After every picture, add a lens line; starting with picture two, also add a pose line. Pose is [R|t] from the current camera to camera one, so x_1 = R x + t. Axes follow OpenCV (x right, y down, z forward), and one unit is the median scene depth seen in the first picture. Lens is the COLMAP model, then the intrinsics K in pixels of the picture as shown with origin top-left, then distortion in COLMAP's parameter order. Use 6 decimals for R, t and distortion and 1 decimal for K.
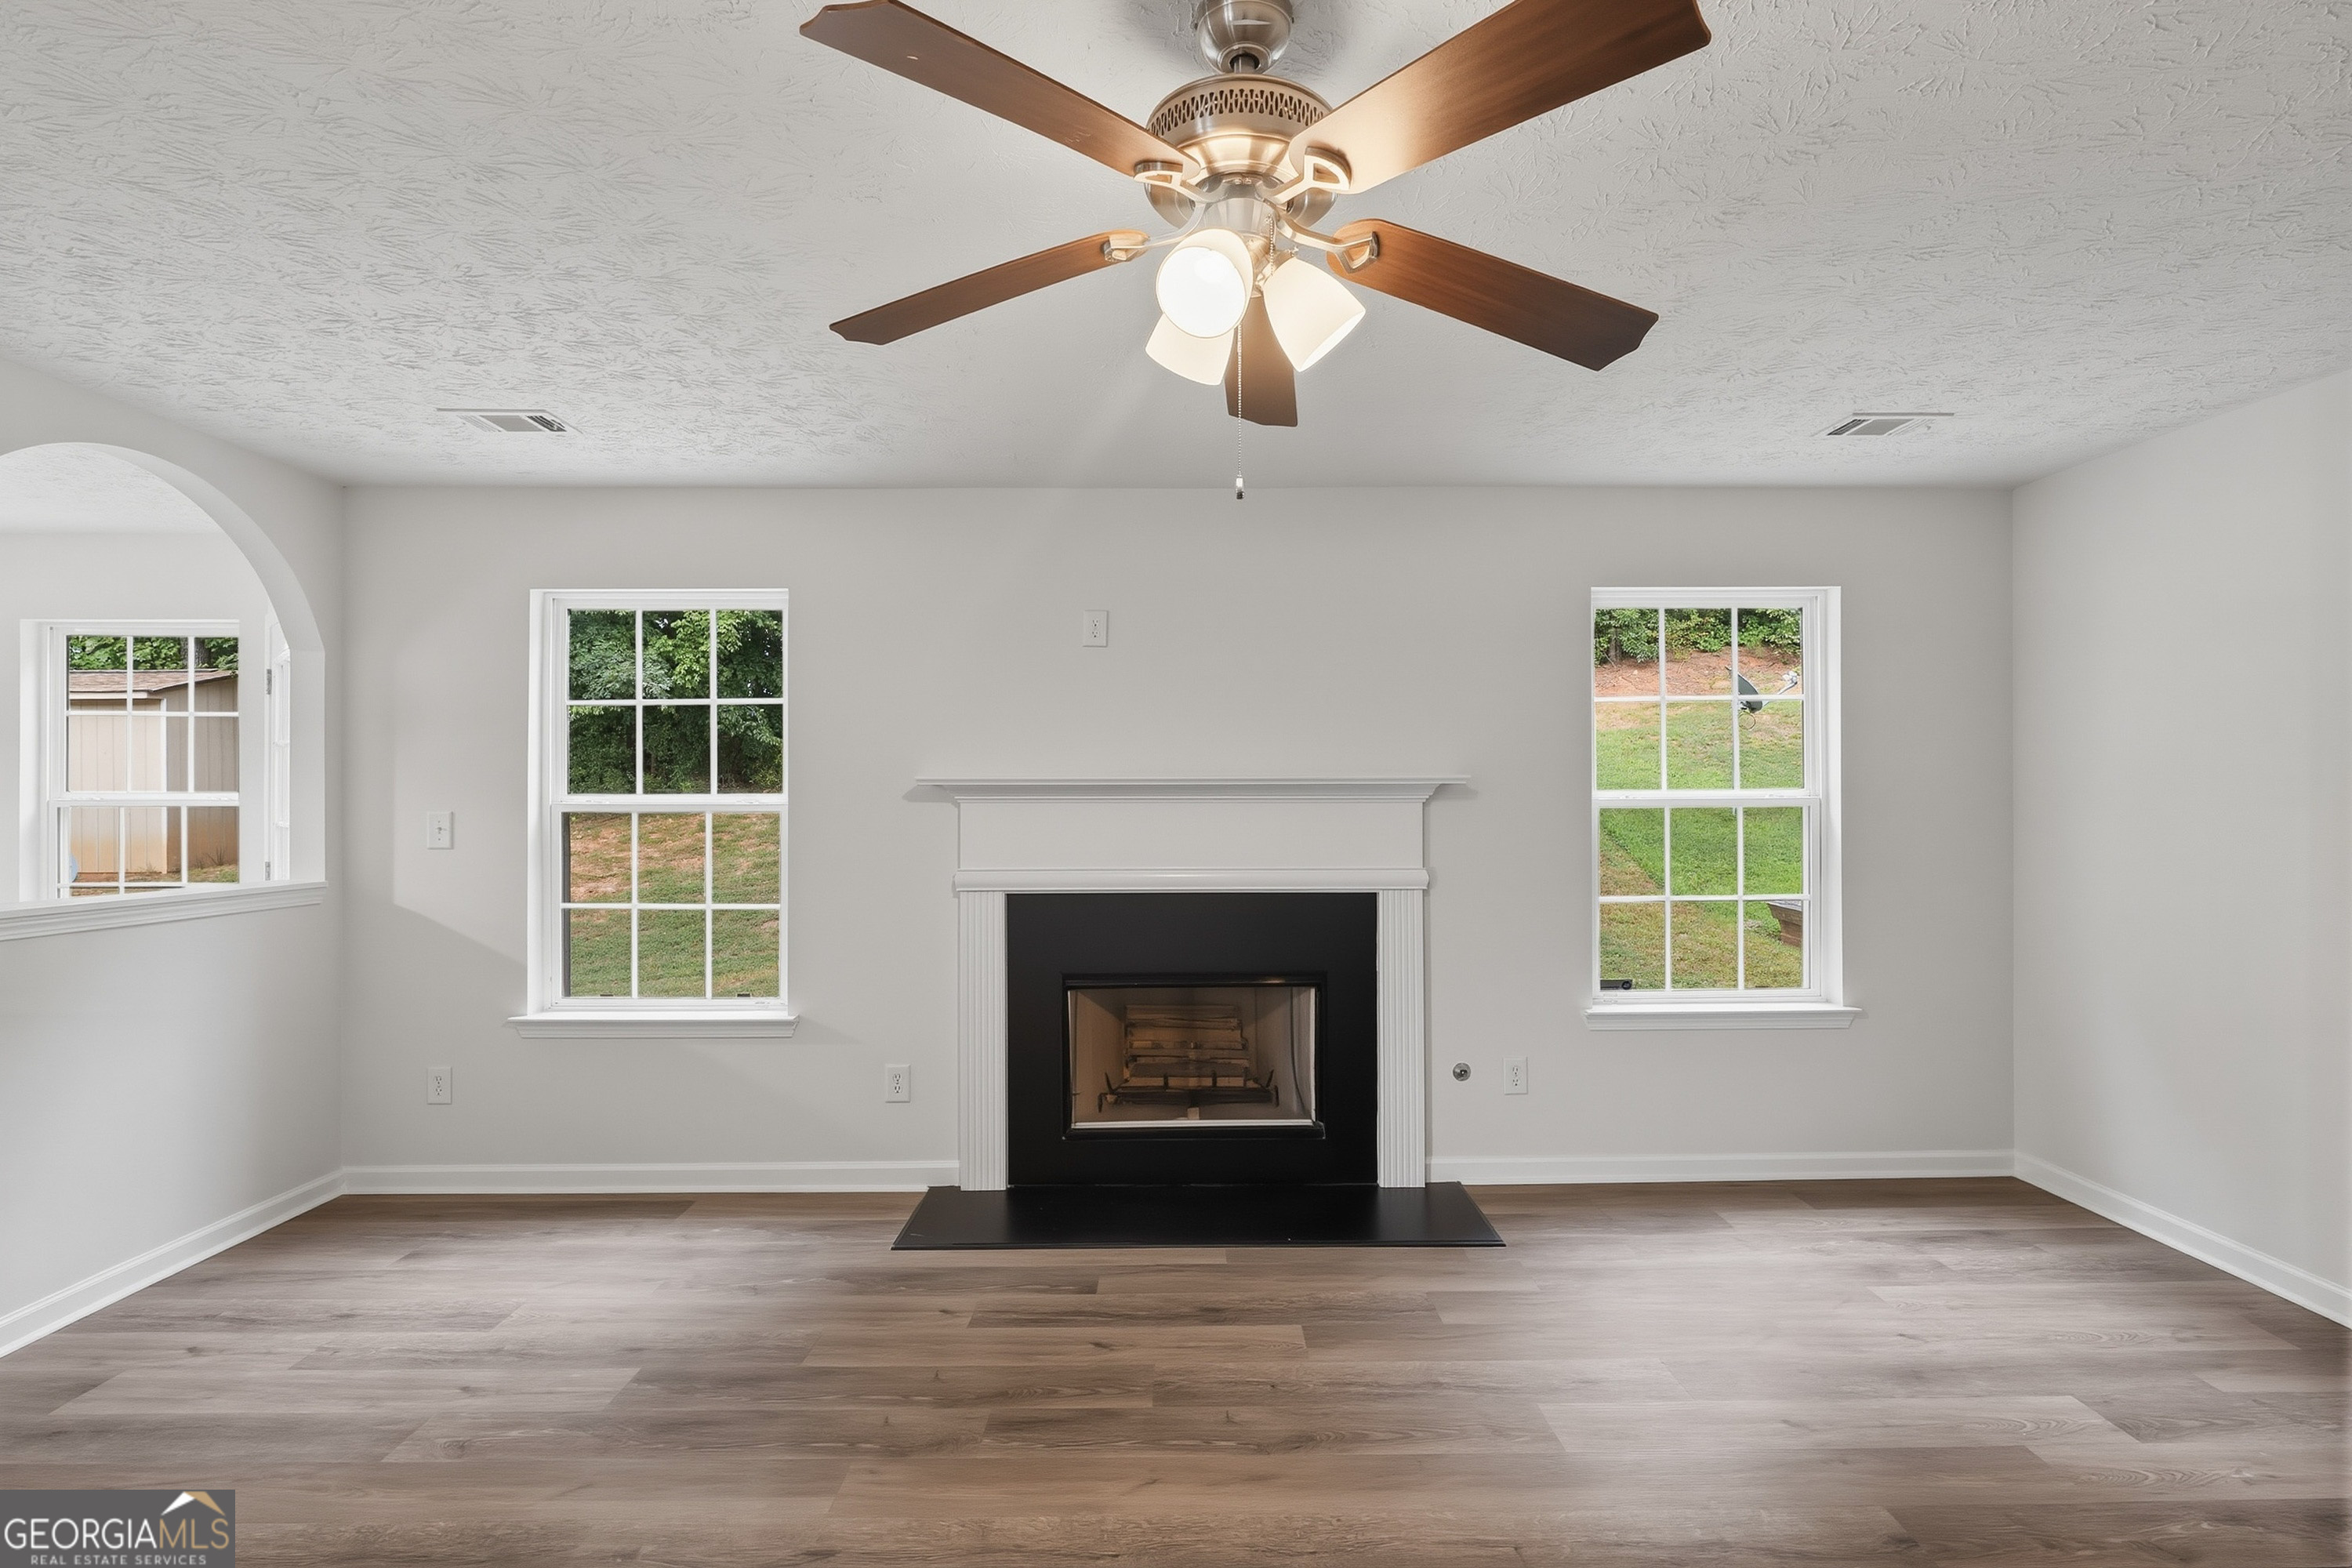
lens RADIAL K [[1077.4, 0, 1186.1], [0, 1077.4, 794.0], [0, 0, 1]] dist [-0.004776, -0.001290]
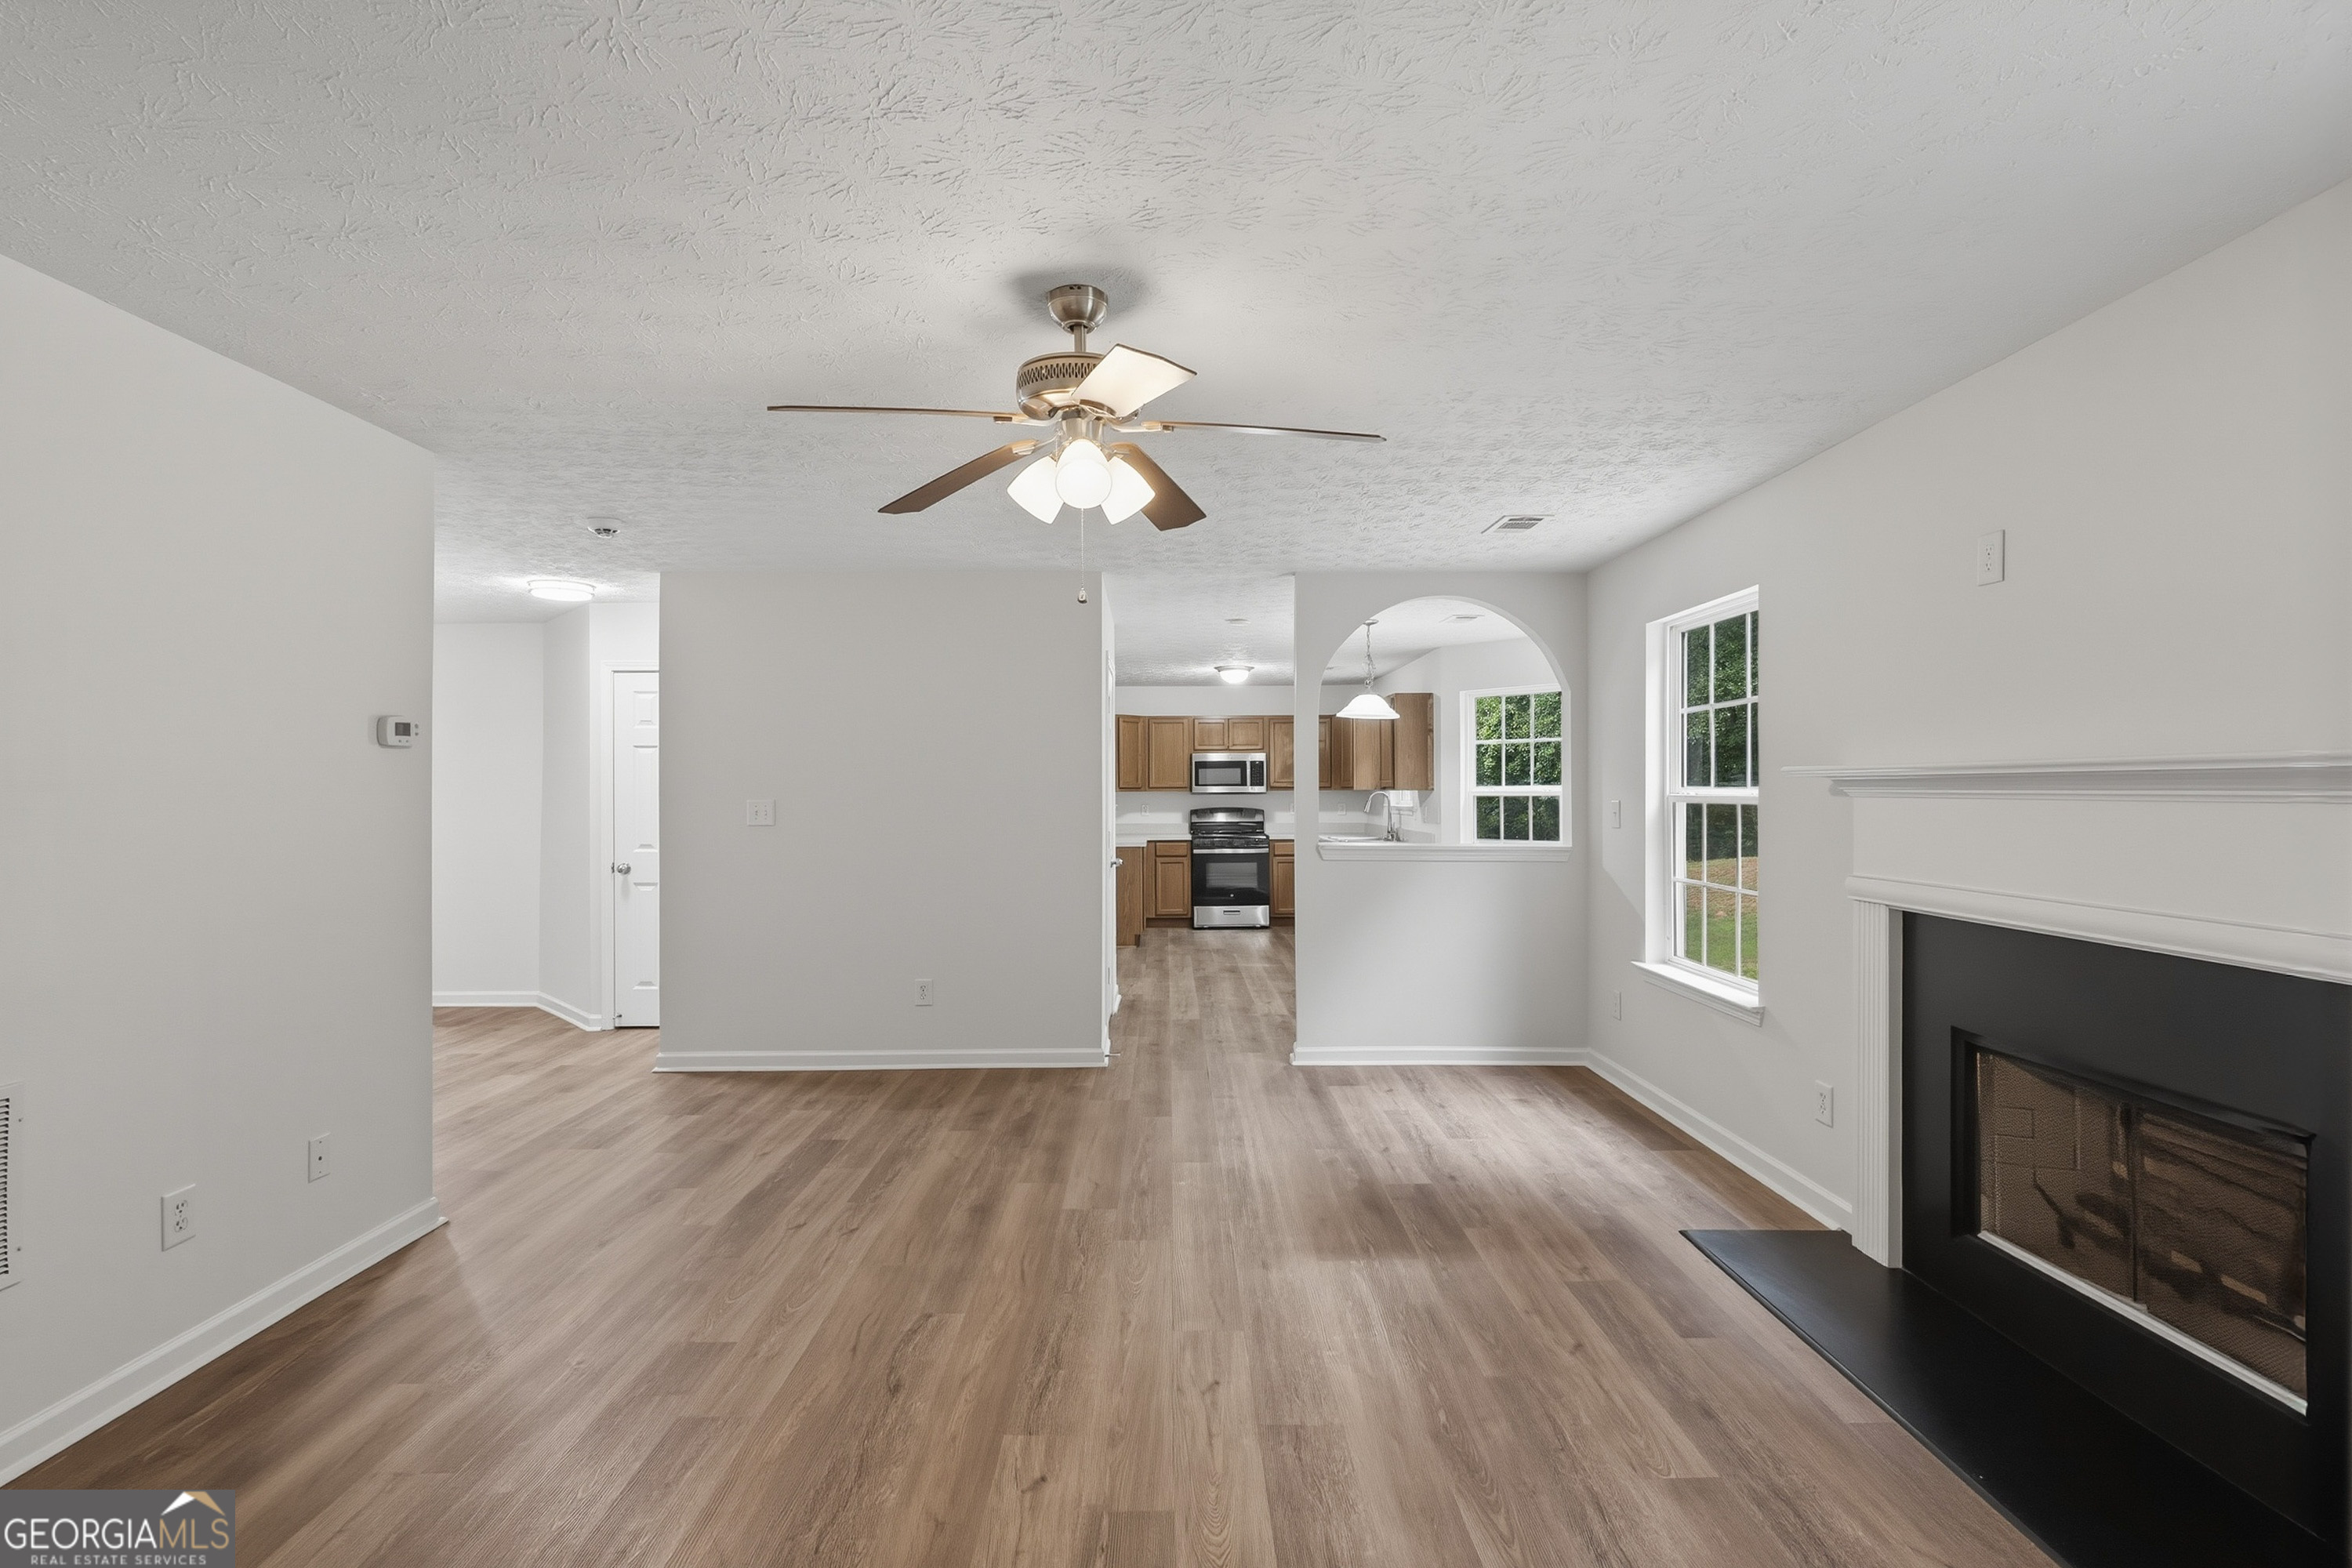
lens RADIAL K [[1077.4, 0, 1181.8], [0, 1077.4, 788.1], [0, 0, 1]] dist [-0.004776, -0.001290]
pose [[-0.008095, -0.001090, -0.999967, 0.764743], [0.001389, 0.999998, -0.001102, 0.001682], [0.999966, -0.001398, -0.008093, 0.544521]]
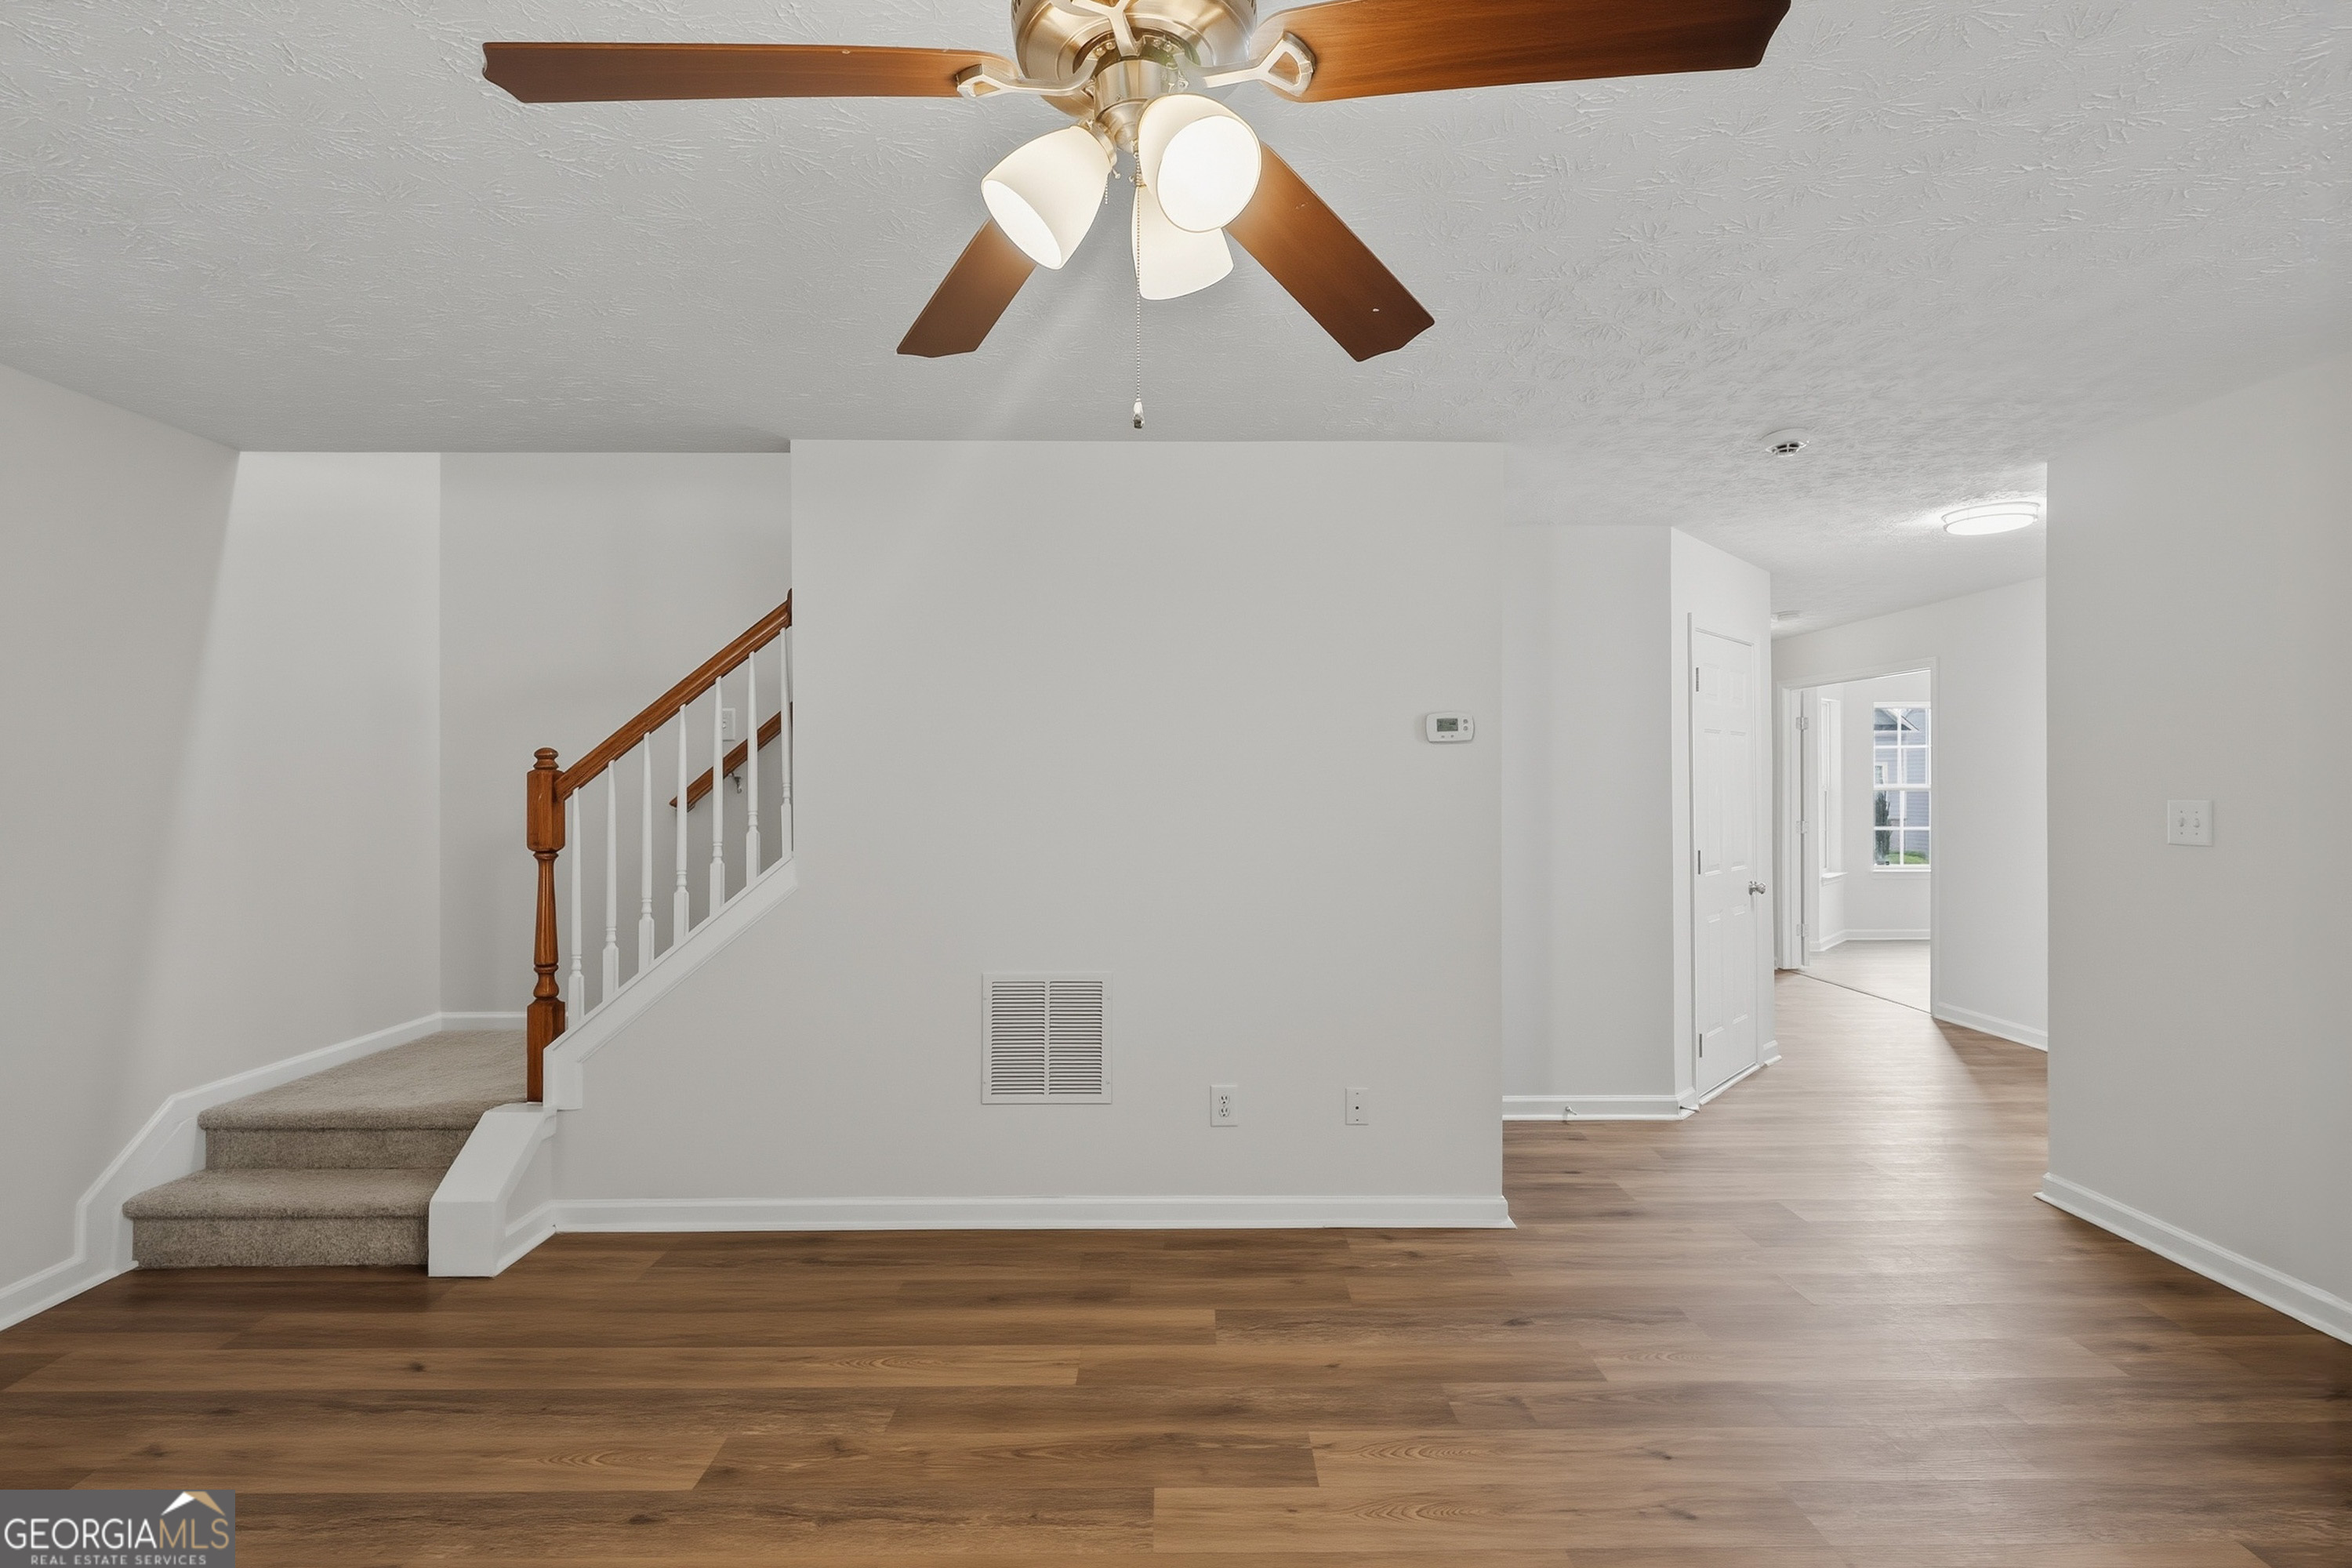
lens RADIAL K [[1077.4, 0, 1186.4], [0, 1077.4, 784.5], [0, 0, 1]] dist [-0.004776, -0.001290]
pose [[-0.999893, 0.001931, 0.014492, -0.010470], [0.002057, 0.999960, 0.008686, -0.007910], [-0.014474, 0.008715, -0.999857, 0.852169]]
